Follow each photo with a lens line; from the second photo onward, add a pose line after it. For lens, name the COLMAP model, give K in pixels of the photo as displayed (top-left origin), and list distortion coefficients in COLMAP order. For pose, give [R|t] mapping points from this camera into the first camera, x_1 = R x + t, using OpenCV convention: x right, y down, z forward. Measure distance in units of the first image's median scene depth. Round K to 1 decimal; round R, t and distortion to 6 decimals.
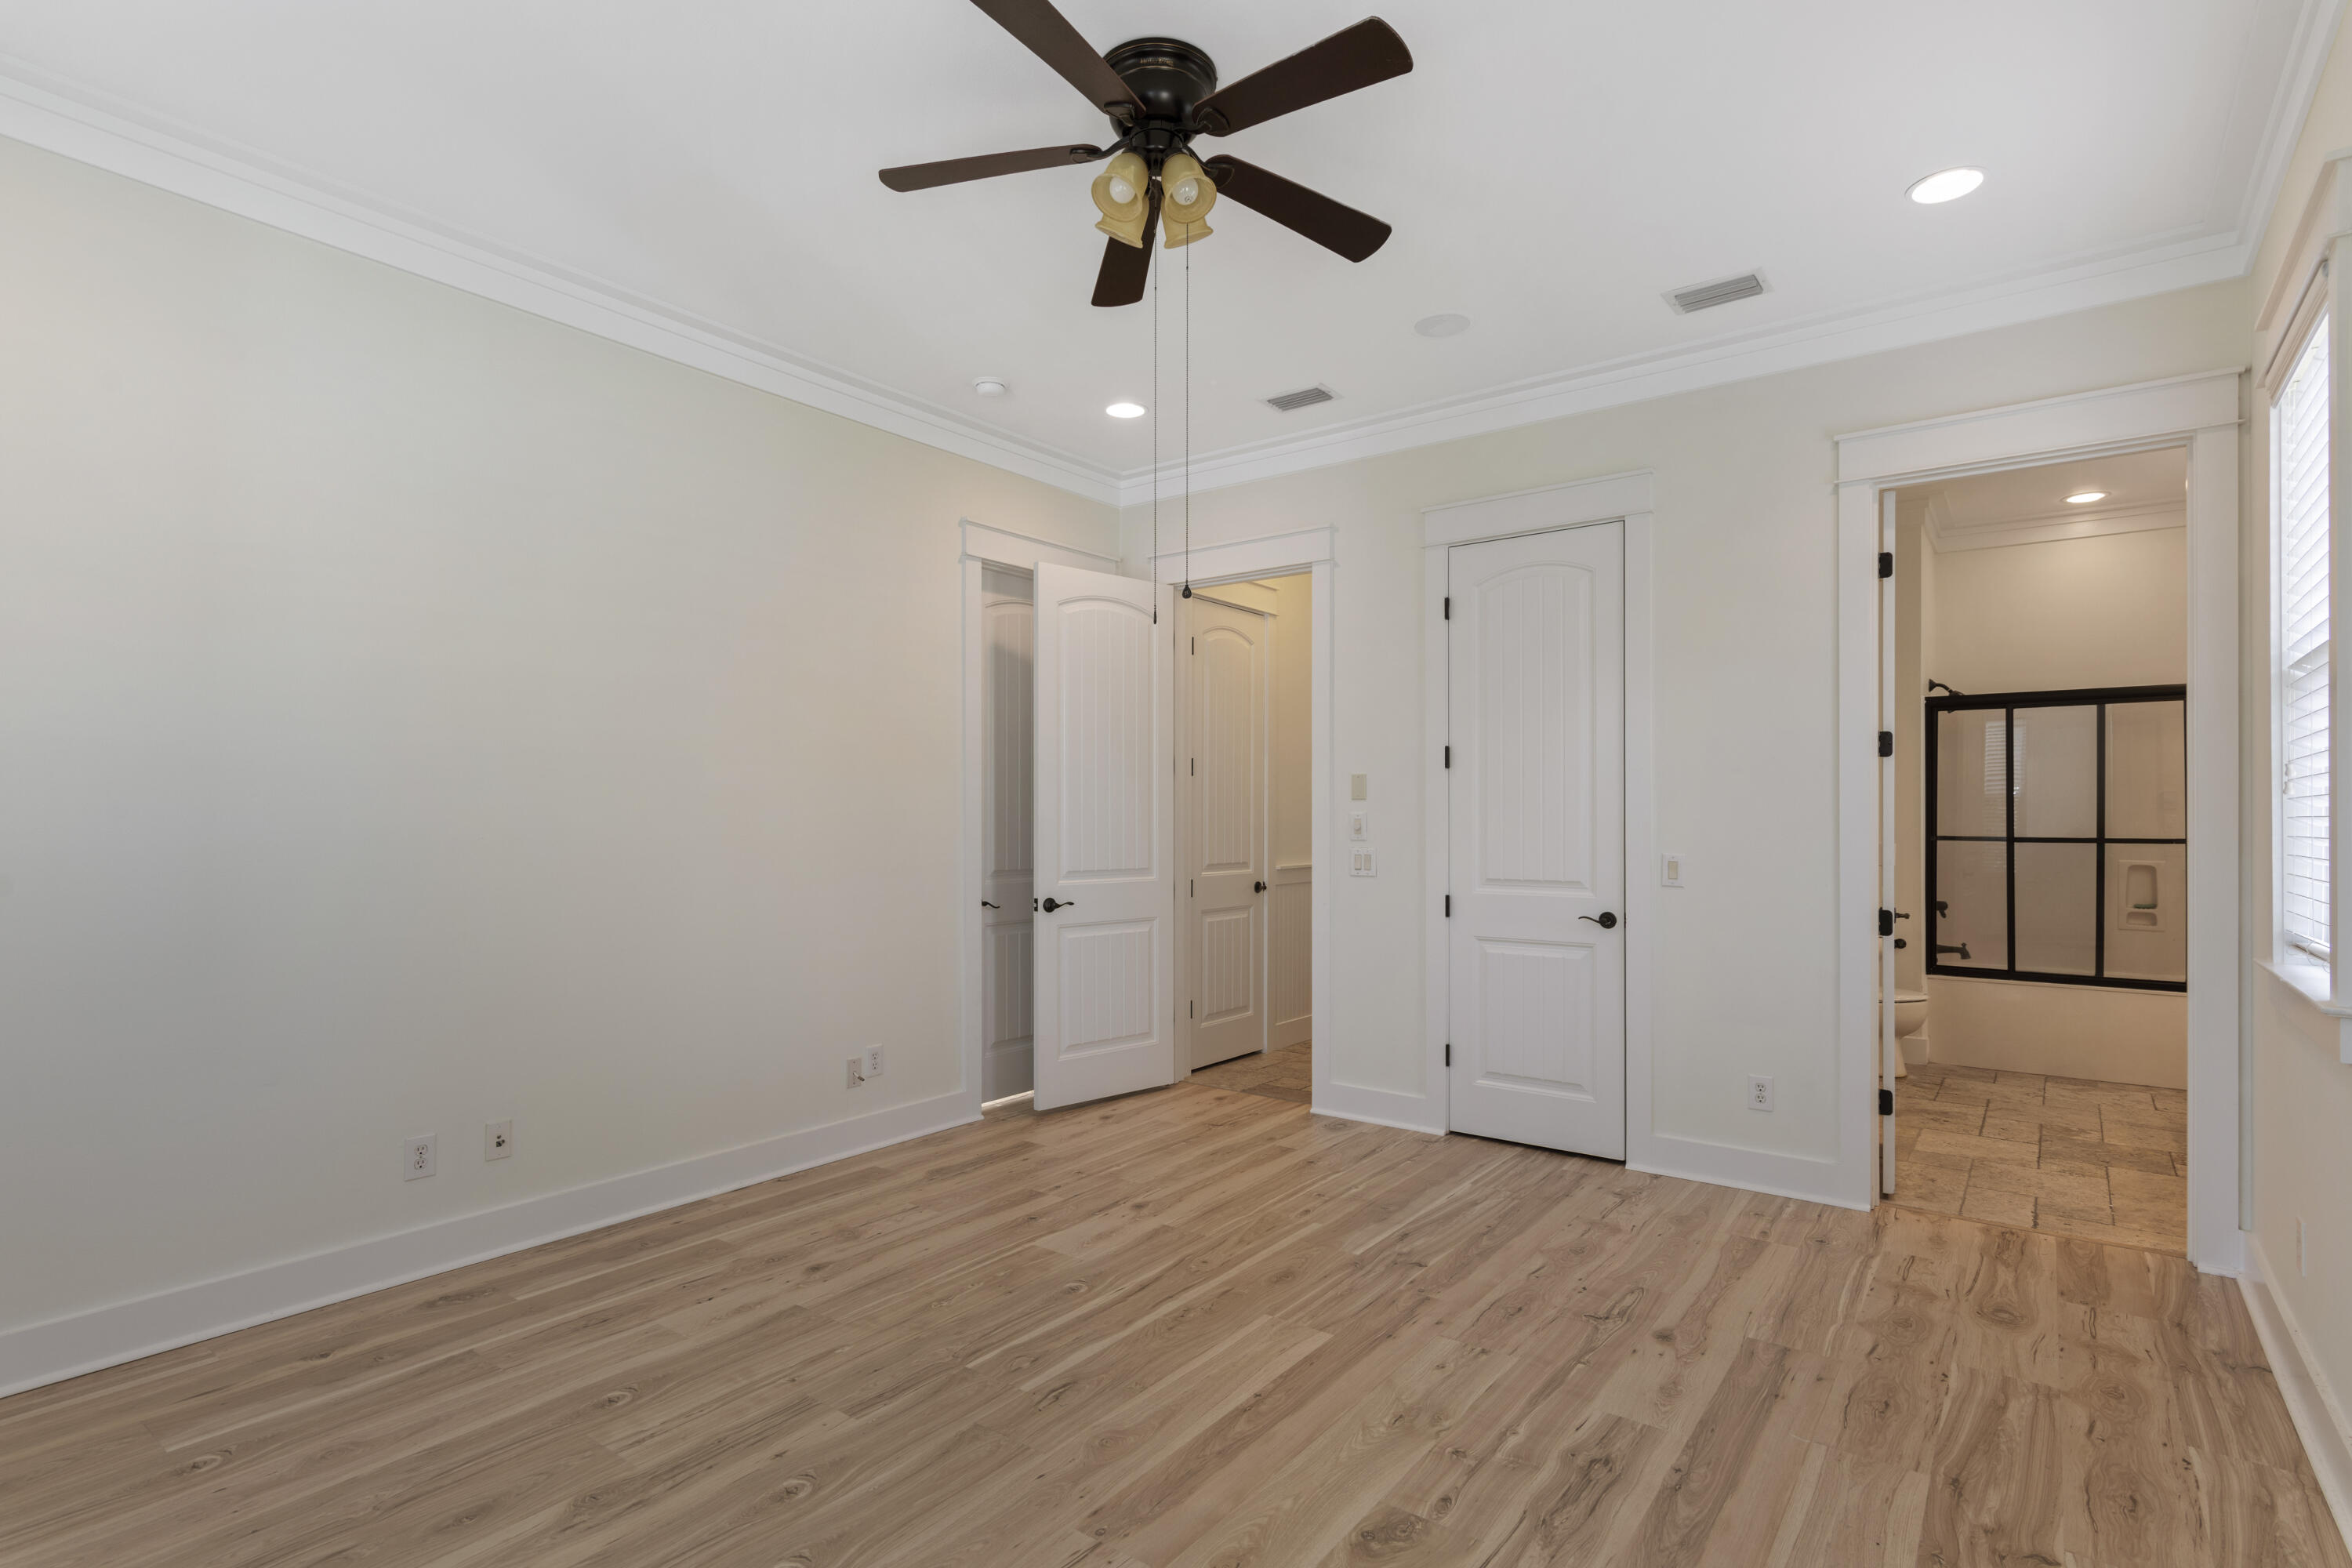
lens RADIAL K [[1149.7, 0, 1185.6], [0, 1149.7, 795.9], [0, 0, 1]] dist [0.001524, 0.000284]
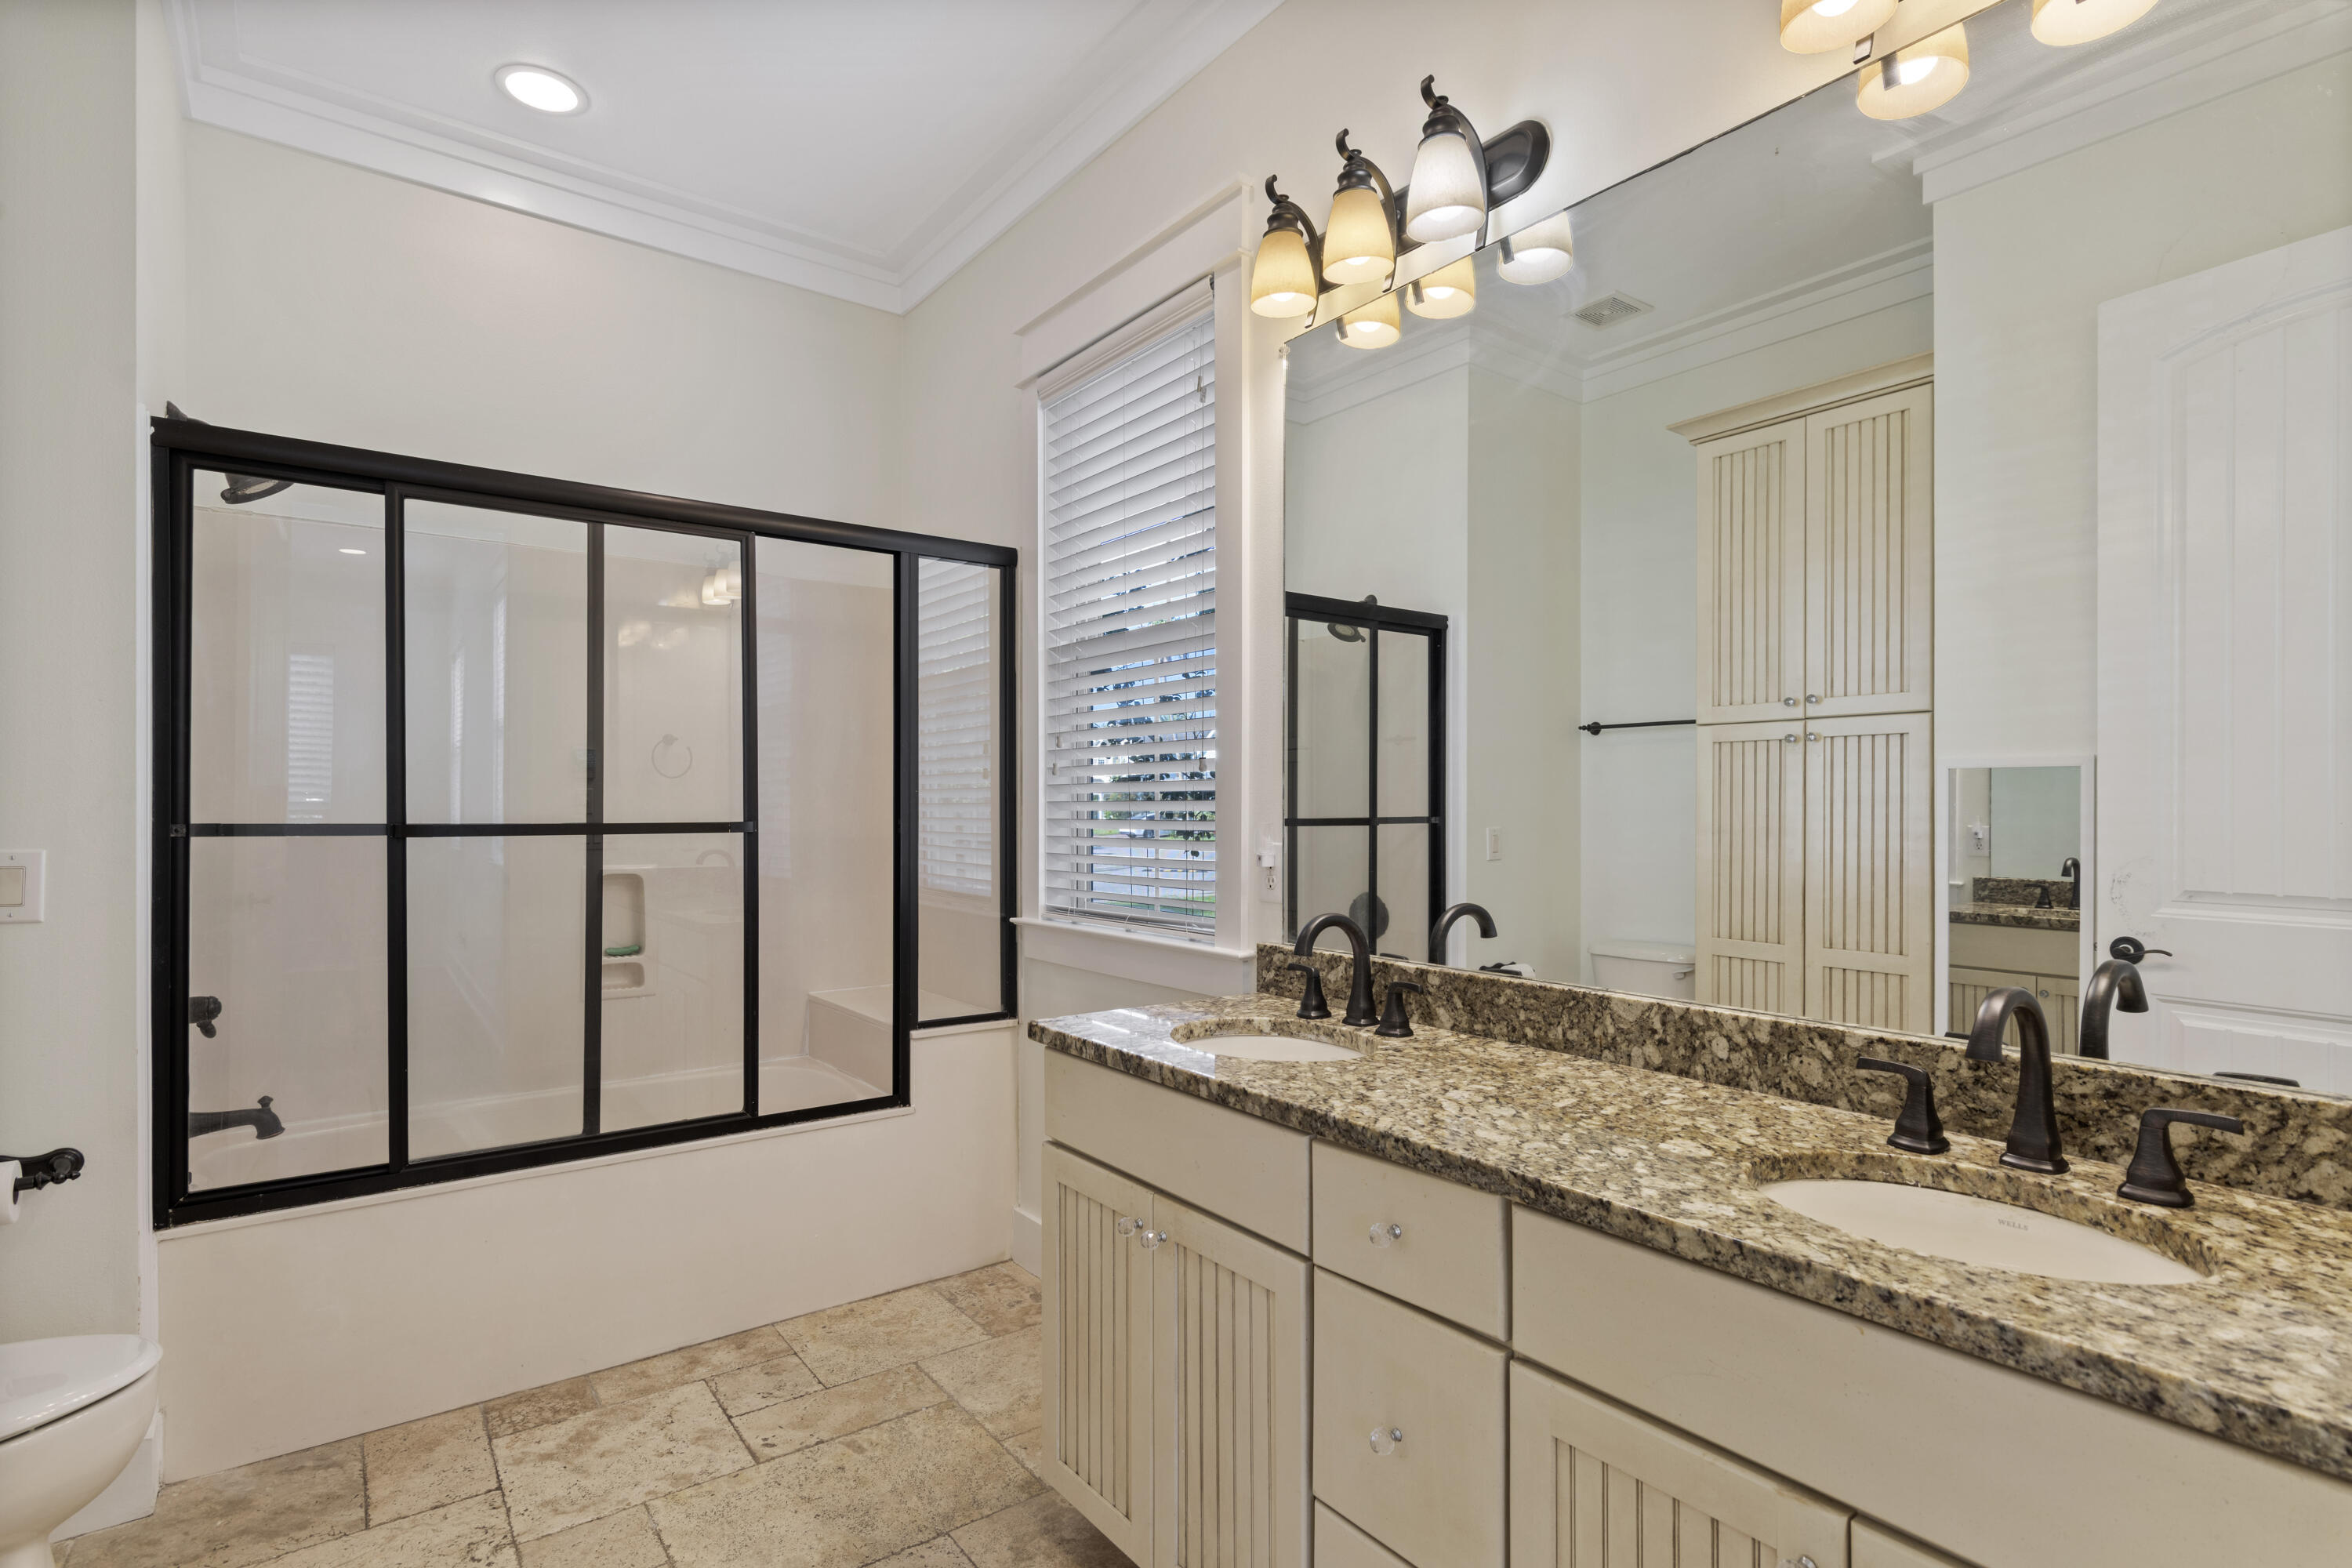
lens RADIAL K [[1149.7, 0, 1185.6], [0, 1149.7, 795.9], [0, 0, 1]] dist [0.001524, 0.000284]
pose [[0.271908, -0.004690, 0.962312, 0.401293], [-0.011942, 0.999895, 0.008248, 0.019228], [-0.962249, -0.013734, 0.271824, 0.617709]]
